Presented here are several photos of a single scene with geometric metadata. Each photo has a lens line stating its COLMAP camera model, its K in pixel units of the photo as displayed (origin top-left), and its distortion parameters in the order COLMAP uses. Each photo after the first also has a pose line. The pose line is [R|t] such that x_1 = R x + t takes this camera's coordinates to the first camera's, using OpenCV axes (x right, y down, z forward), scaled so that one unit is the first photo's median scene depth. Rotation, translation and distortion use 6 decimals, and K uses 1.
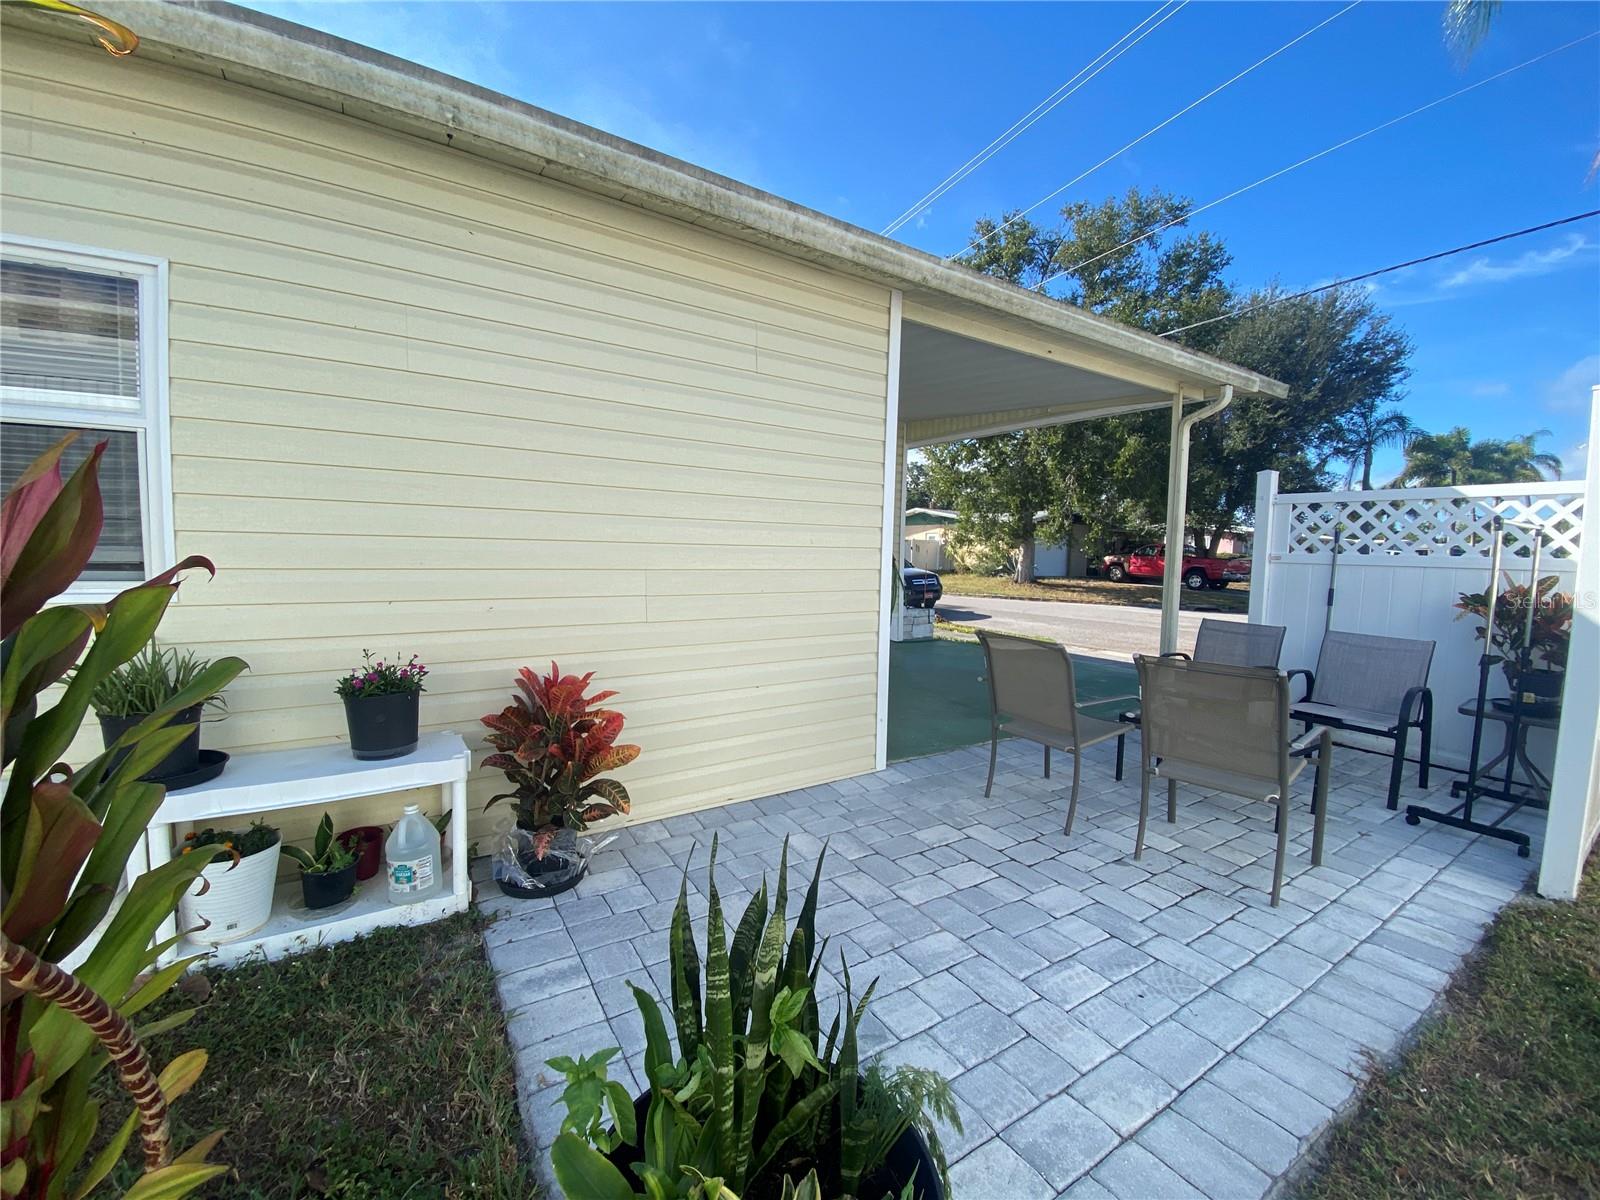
lens RADIAL K [[639.0, 0, 800.0], [0, 639.0, 600.1], [0, 0, 1]] dist [0.032959, -0.026365]
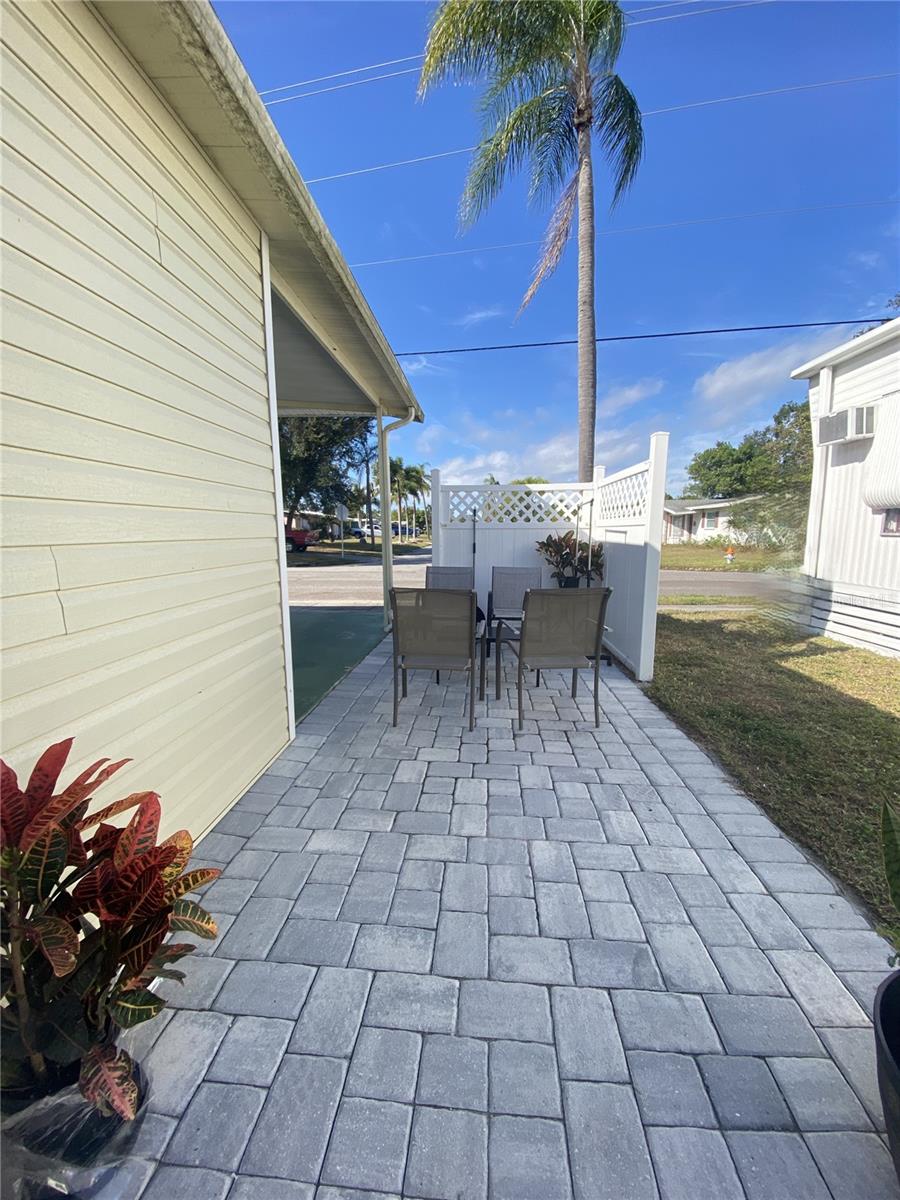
lens RADIAL K [[479.2, 0, 445.7], [0, 479.2, 612.3], [0, 0, 1]] dist [0.032959, -0.026365]
pose [[0.606169, -0.151135, 0.780844, -0.391280], [0.074565, 0.988254, 0.133395, -0.019748], [-0.791833, -0.022636, 0.610318, 0.477290]]
